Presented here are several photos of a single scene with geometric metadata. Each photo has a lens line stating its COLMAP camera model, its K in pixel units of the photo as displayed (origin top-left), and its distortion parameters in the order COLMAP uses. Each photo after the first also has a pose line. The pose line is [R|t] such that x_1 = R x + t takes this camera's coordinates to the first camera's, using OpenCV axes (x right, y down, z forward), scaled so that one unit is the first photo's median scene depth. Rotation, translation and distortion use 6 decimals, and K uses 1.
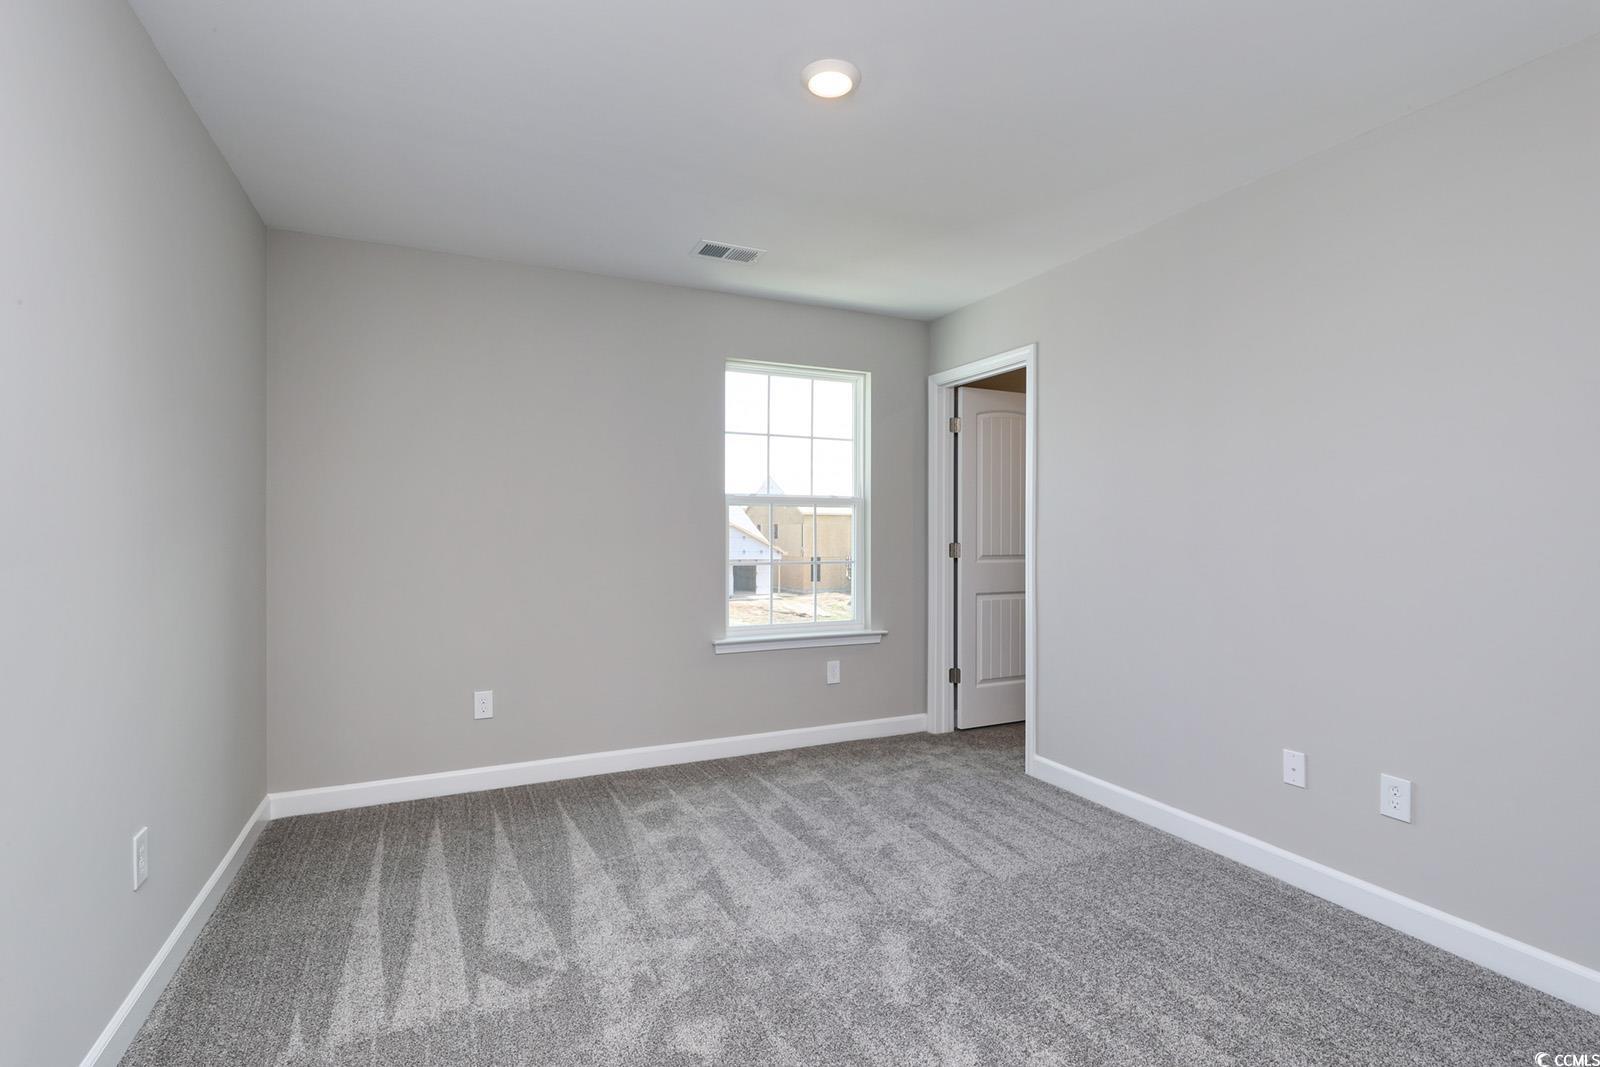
lens RADIAL K [[764.4, 0, 804.6], [0, 764.4, 530.5], [0, 0, 1]] dist [0.003798, 0.000498]
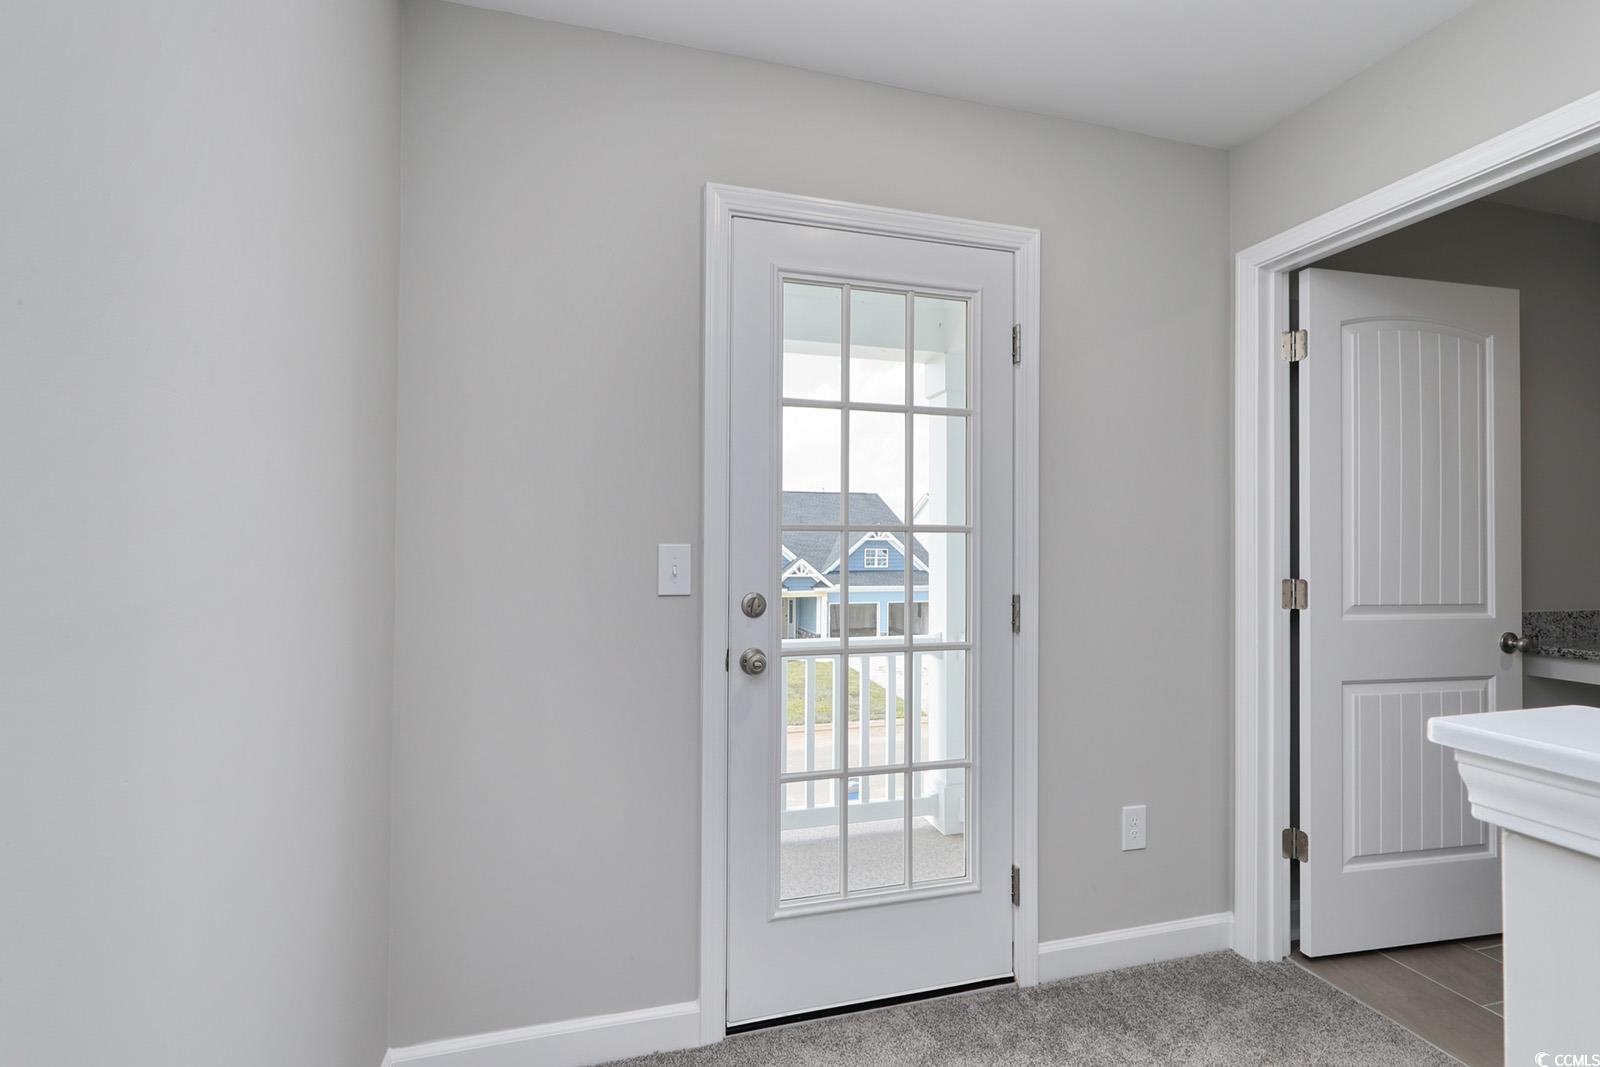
lens RADIAL K [[735.3, 0, 808.6], [0, 735.3, 542.2], [0, 0, 1]] dist [-0.004122, 0.000736]
pose [[0.932620, -0.002478, -0.360851, 0.072785], [-0.000087, 0.999975, -0.007091, -0.005331], [0.360860, 0.006644, 0.932596, 0.431653]]
